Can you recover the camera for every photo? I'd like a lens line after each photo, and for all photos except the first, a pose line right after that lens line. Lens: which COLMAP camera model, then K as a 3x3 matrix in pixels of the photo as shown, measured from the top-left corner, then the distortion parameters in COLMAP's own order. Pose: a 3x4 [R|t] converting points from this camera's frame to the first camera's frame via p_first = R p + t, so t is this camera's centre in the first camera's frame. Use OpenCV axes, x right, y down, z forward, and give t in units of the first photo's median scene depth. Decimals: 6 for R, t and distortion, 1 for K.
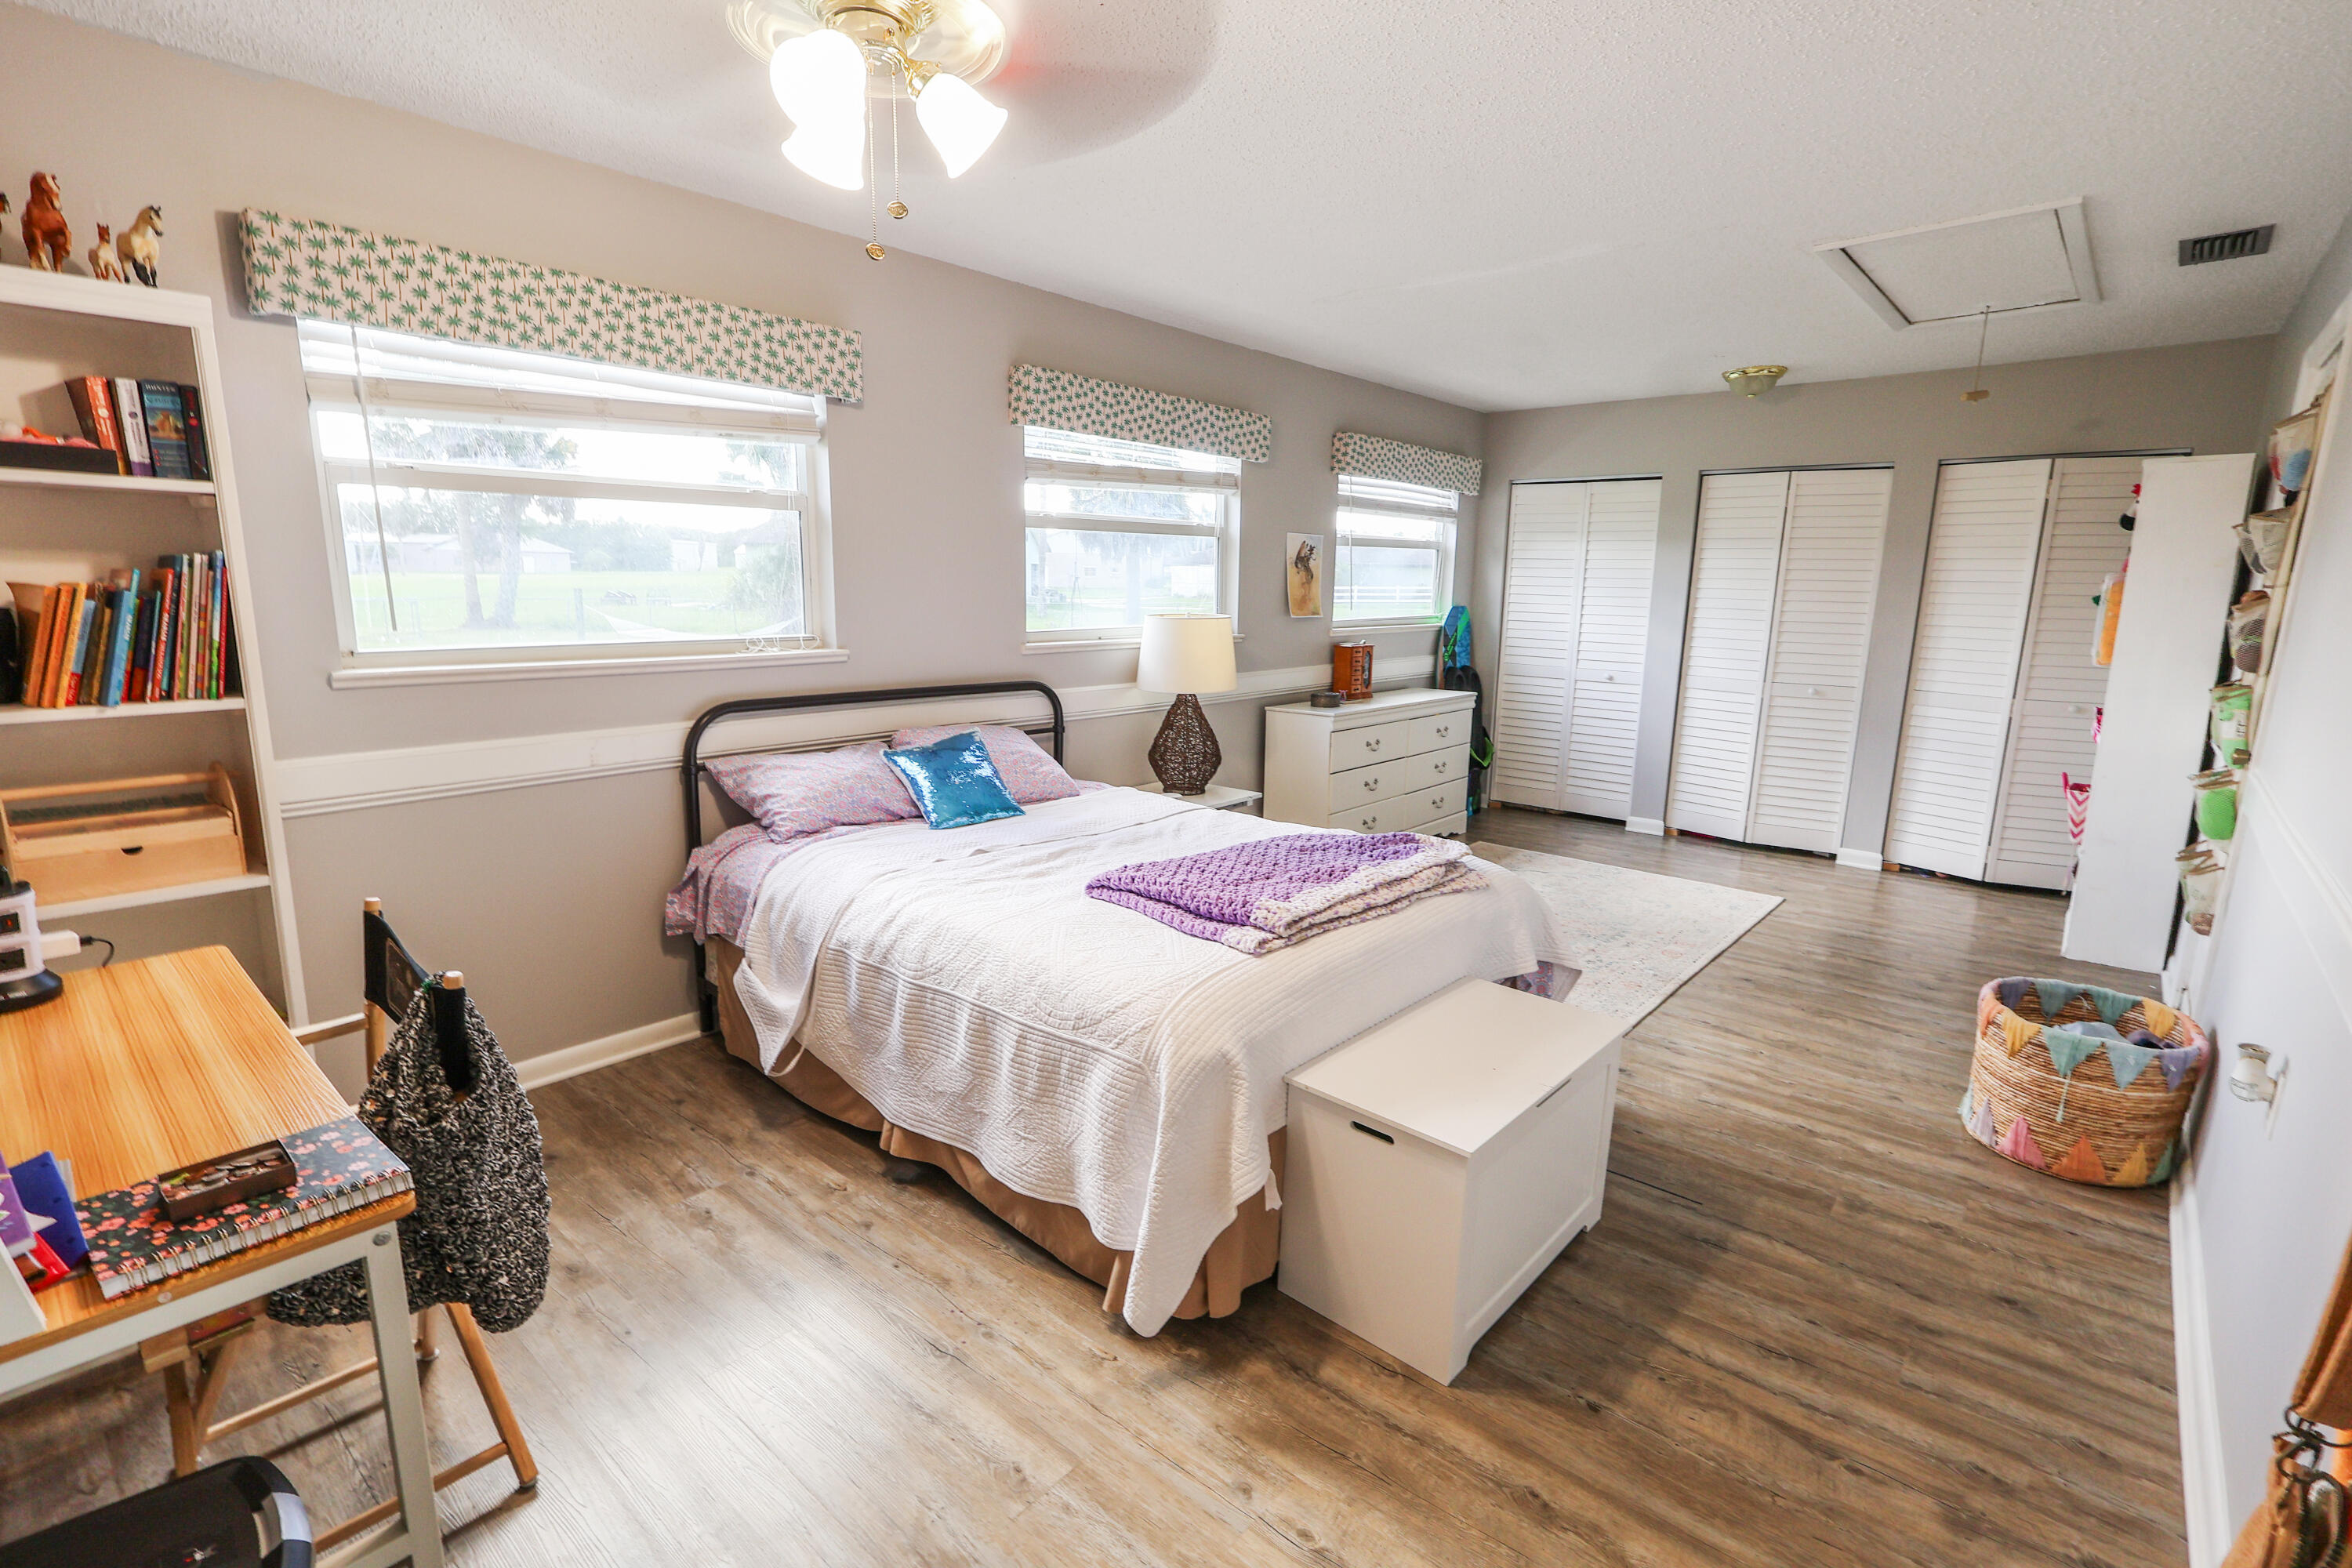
lens RADIAL K [[1087.7, 0, 1171.0], [0, 1087.7, 788.2], [0, 0, 1]] dist [-0.002412, -0.000549]
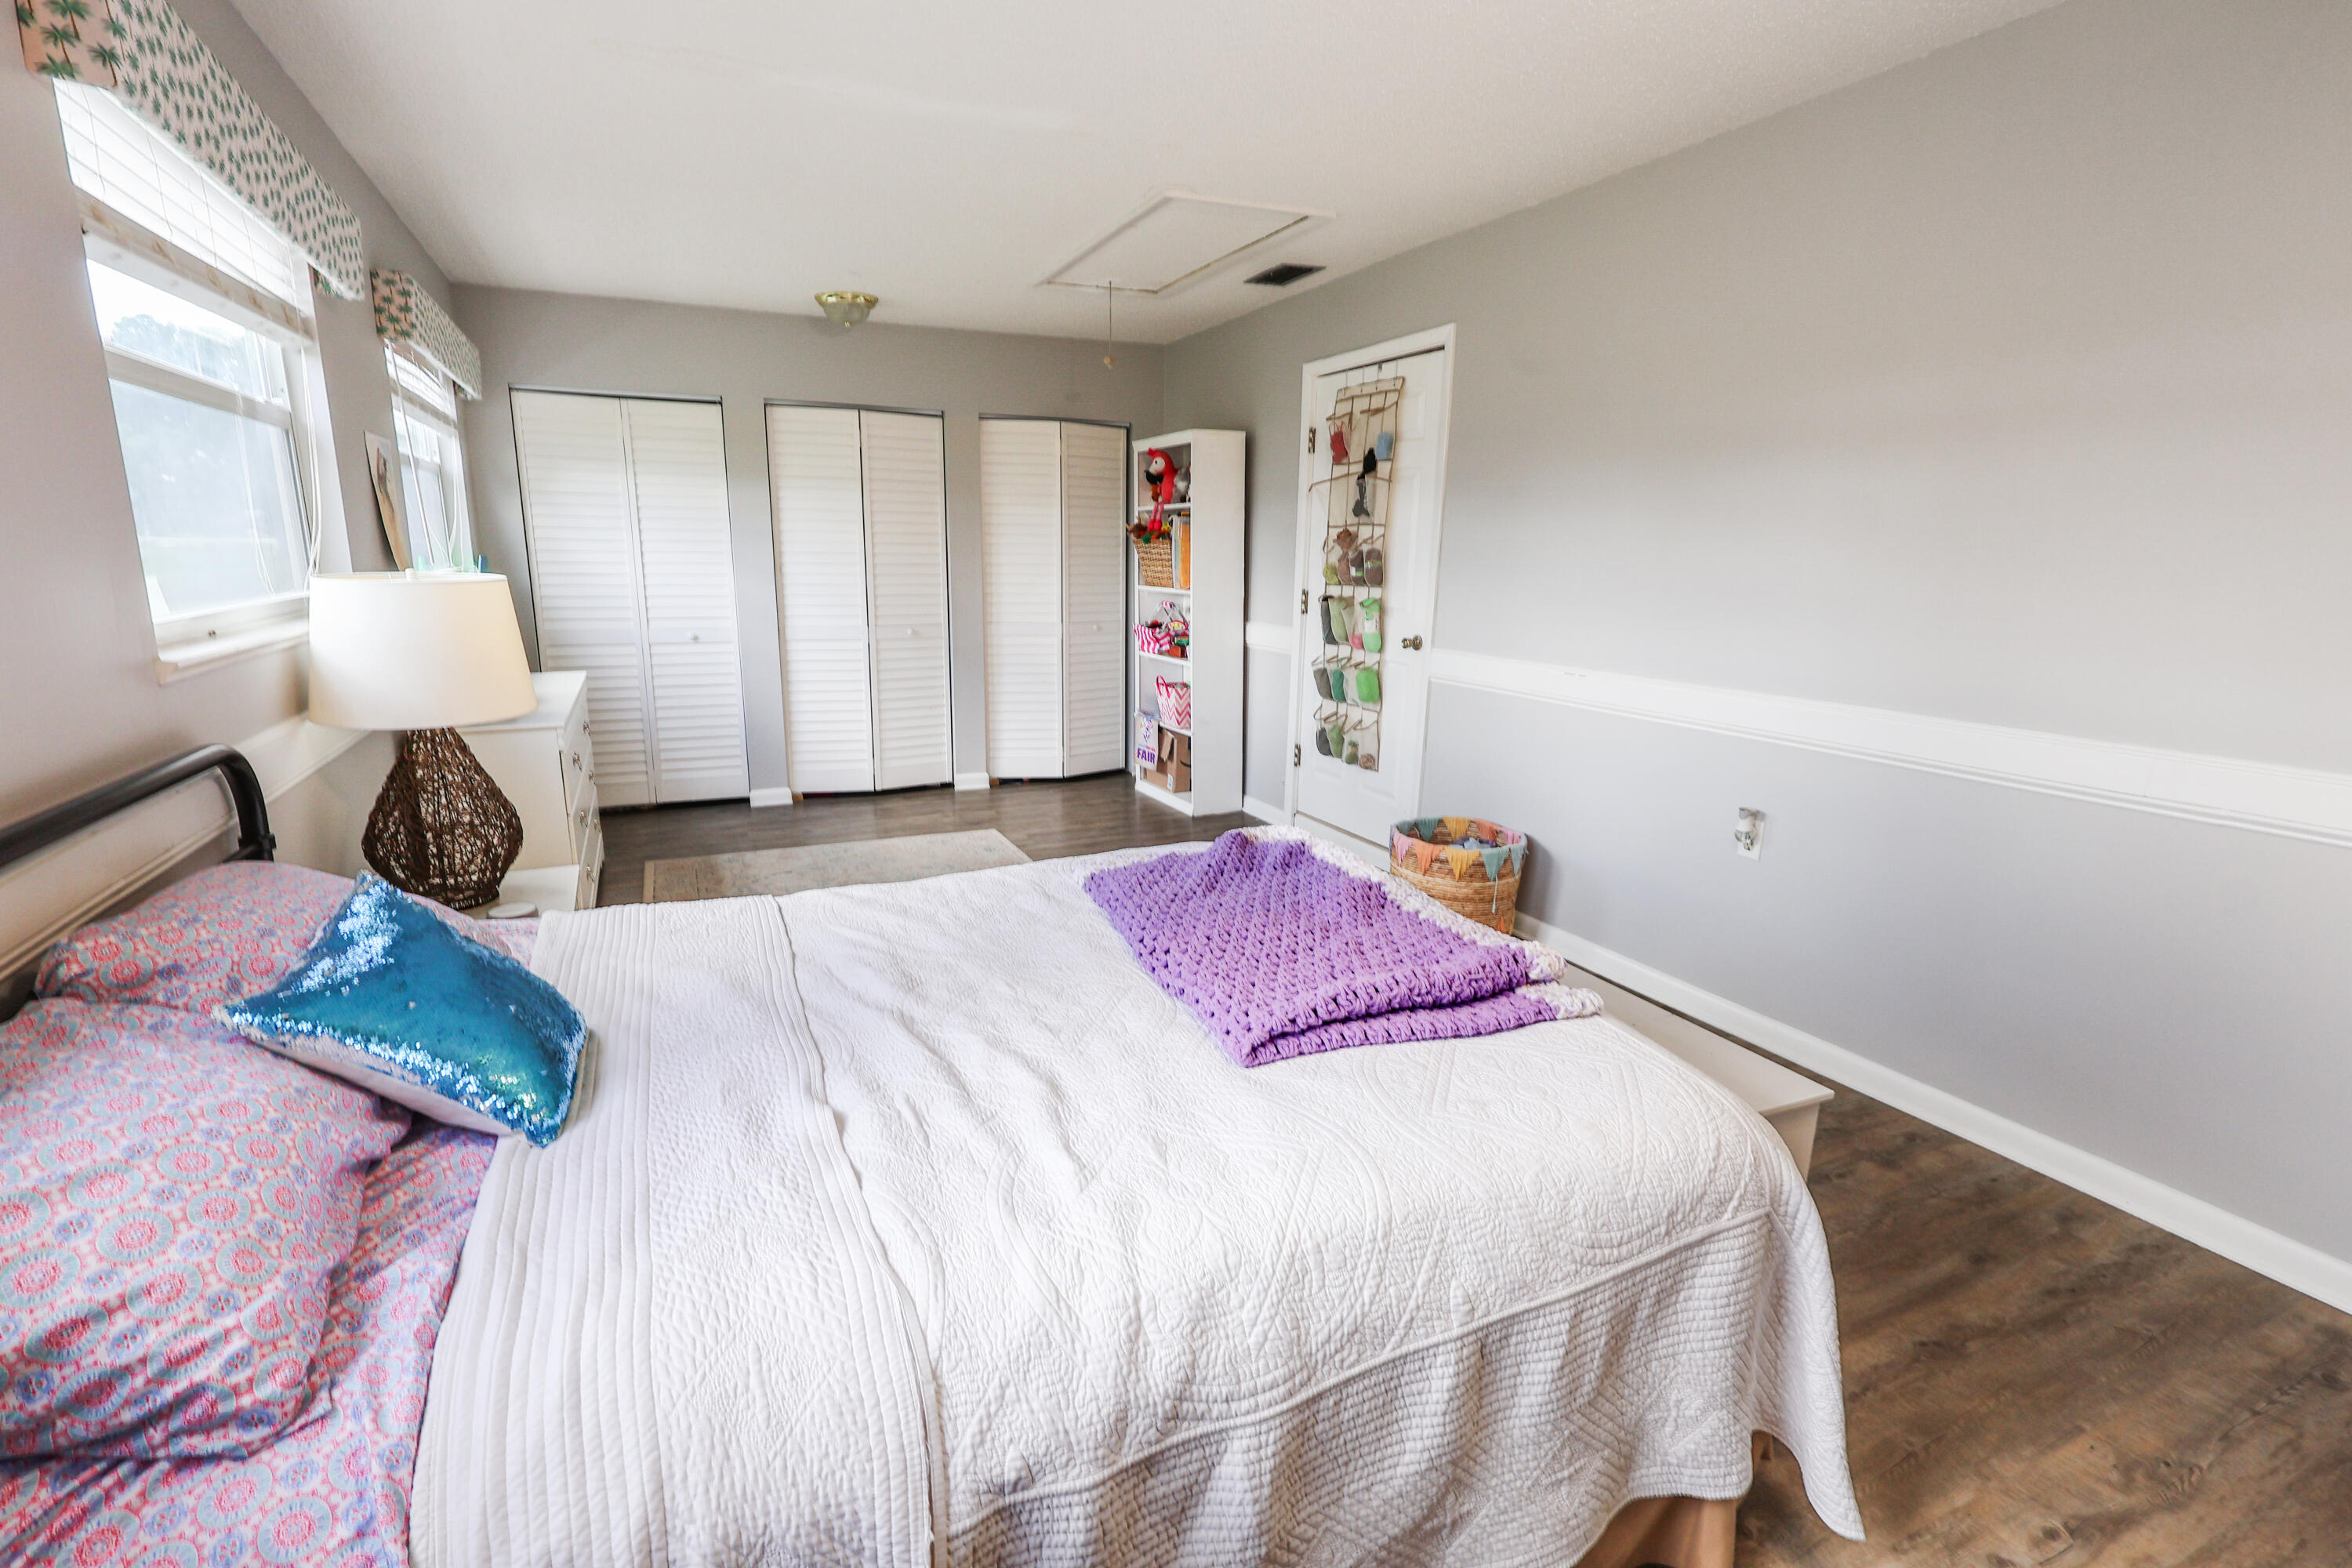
lens RADIAL K [[1087.7, 0, 1183.8], [0, 1087.7, 771.9], [0, 0, 1]] dist [-0.002412, -0.000549]
pose [[0.393905, -0.196502, 0.897901, -0.346405], [0.168544, 0.975758, 0.139601, -0.081847], [-0.903566, 0.096346, 0.417475, 0.480142]]
